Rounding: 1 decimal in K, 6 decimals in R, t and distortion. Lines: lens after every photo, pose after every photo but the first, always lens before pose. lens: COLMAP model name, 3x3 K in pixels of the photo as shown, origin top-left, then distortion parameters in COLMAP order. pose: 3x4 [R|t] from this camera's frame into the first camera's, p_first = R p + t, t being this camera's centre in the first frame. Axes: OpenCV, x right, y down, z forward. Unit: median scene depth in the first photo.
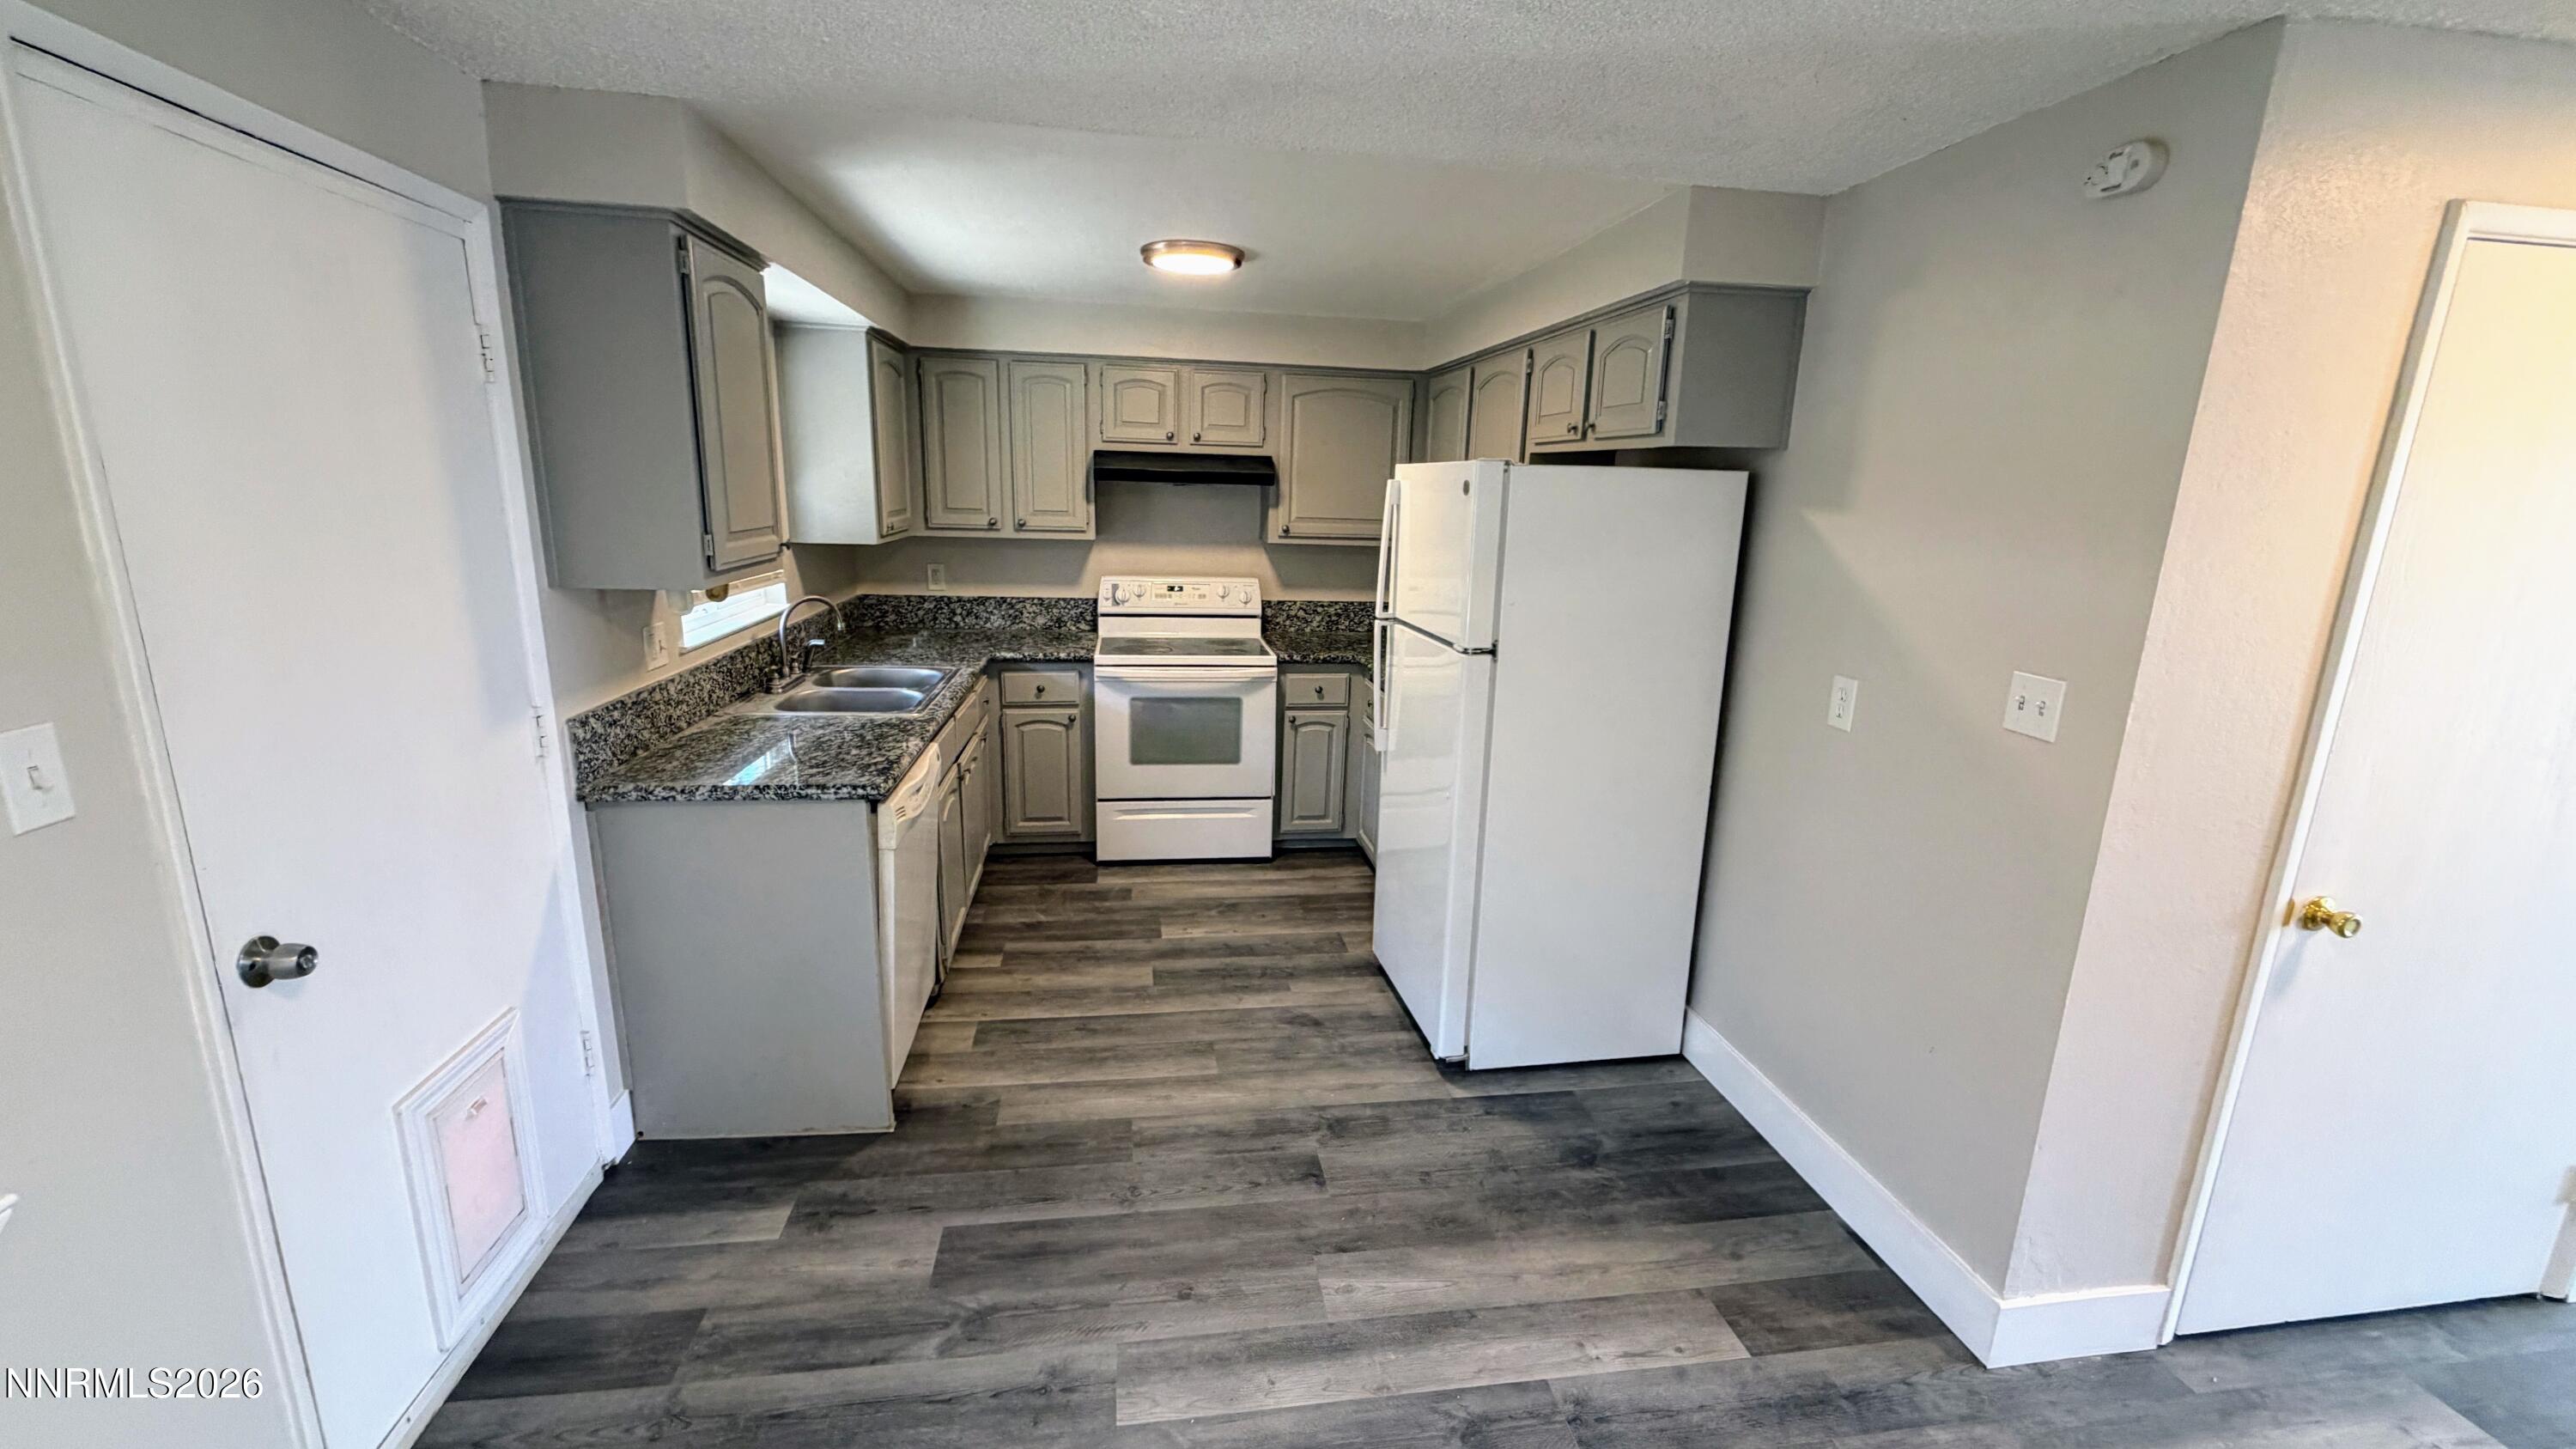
lens RADIAL K [[1024.8, 0, 1280.0], [0, 1024.8, 723.7], [0, 0, 1]] dist [0.001860, -0.000190]
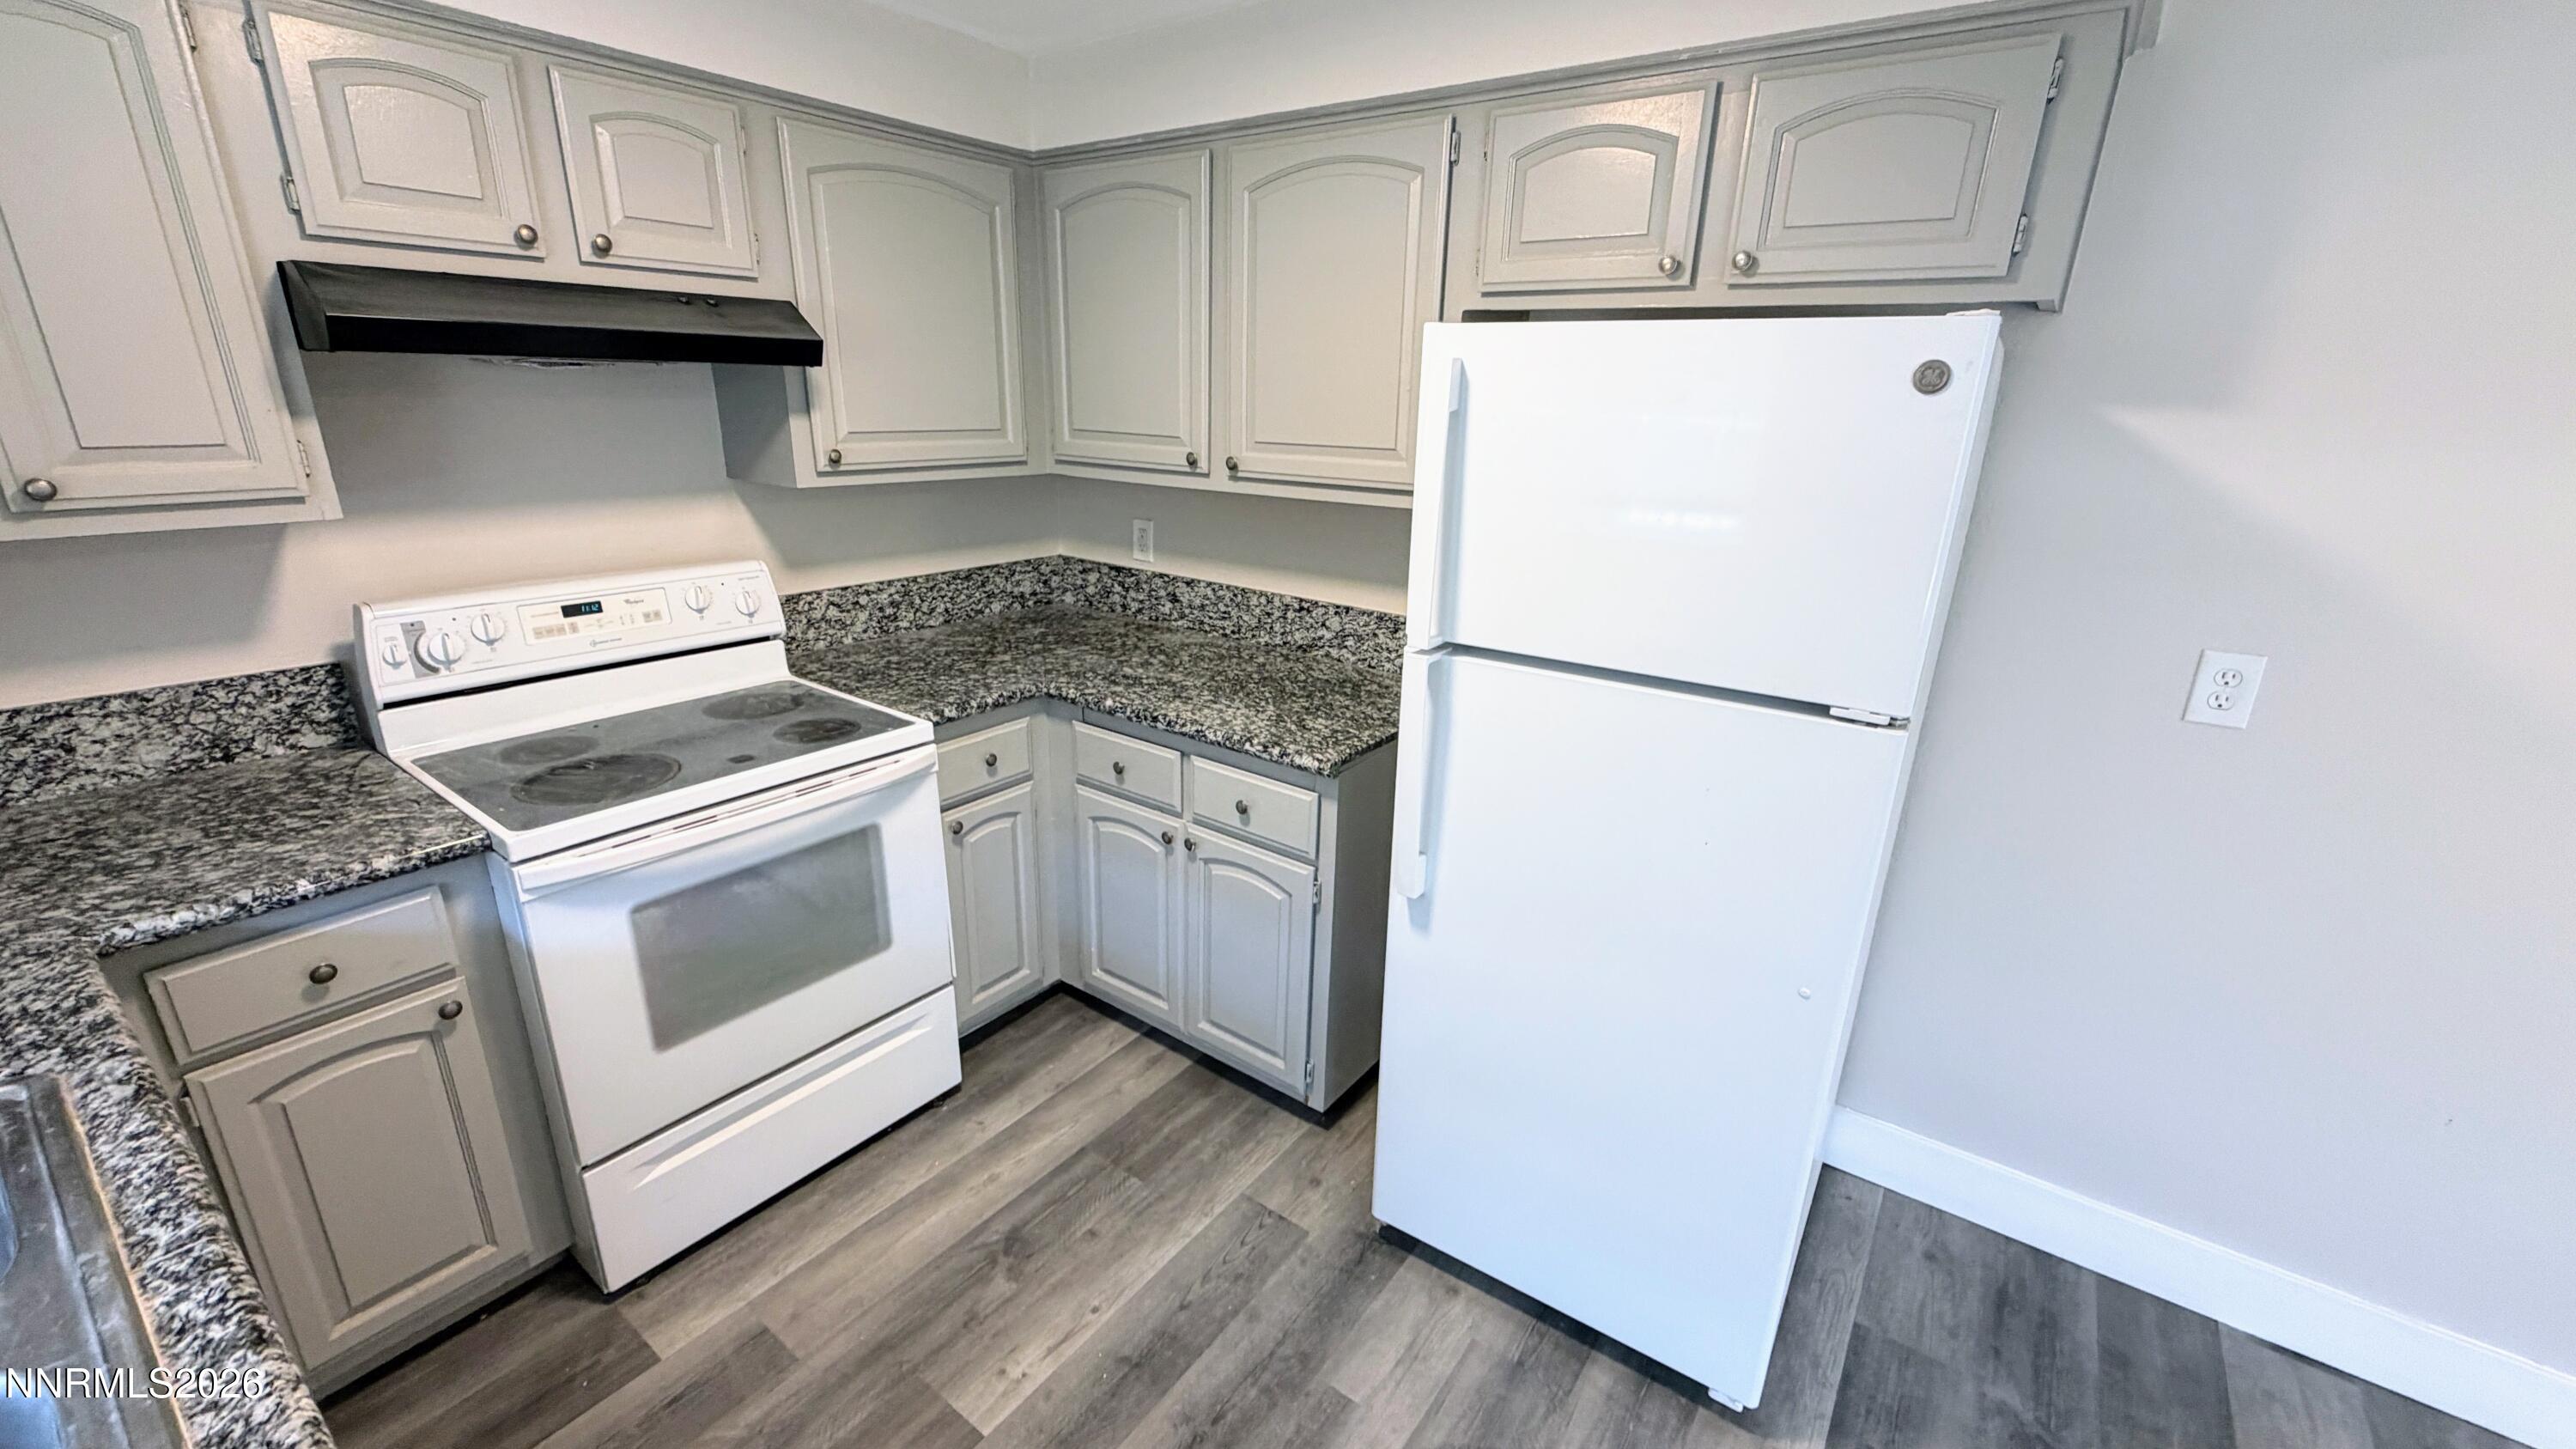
lens RADIAL K [[1024.8, 0, 1280.0], [0, 1024.8, 723.7], [0, 0, 1]] dist [0.001860, -0.000190]
pose [[0.705200, -0.233378, 0.669498, -0.212279], [0.157910, 0.972255, 0.172584, -0.121442], [-0.691200, -0.015986, 0.722487, 0.514643]]
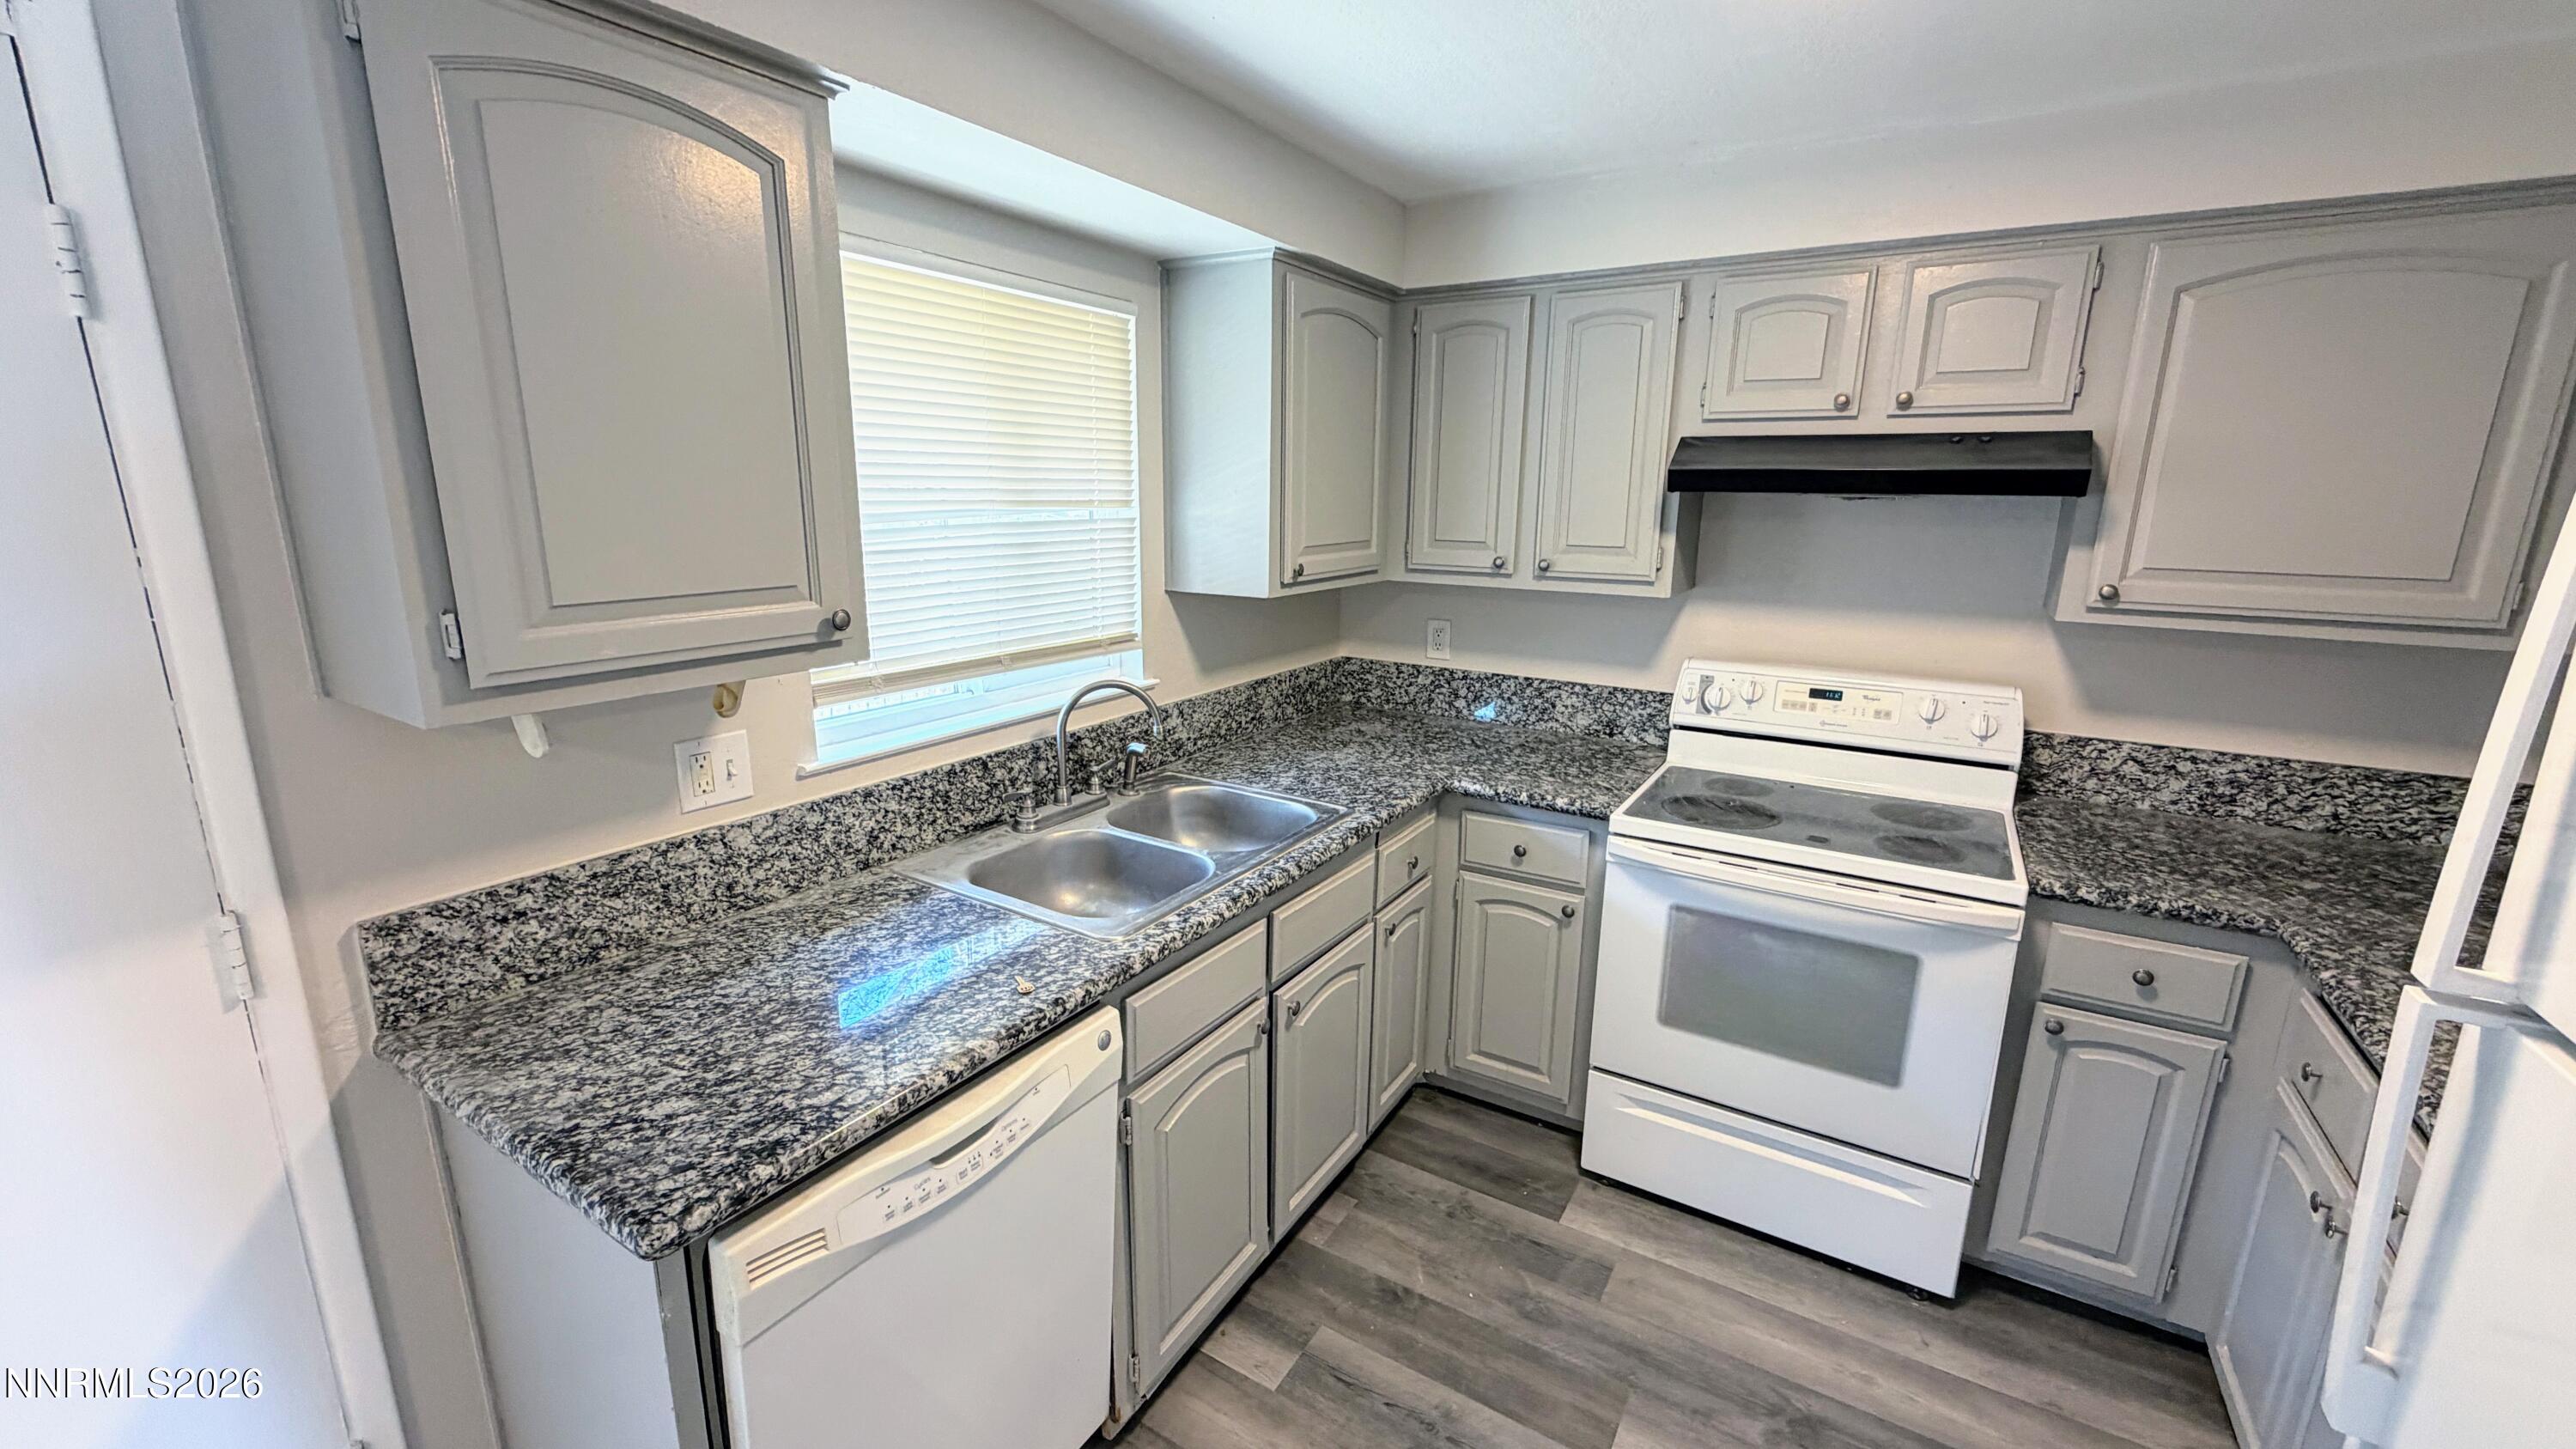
lens RADIAL K [[1024.8, 0, 1280.0], [0, 1024.8, 723.7], [0, 0, 1]] dist [0.001860, -0.000190]
pose [[0.761861, 0.125096, -0.635546, 0.022791], [-0.135867, 0.990209, 0.032034, -0.102901], [0.633330, 0.061944, 0.771398, 0.447978]]
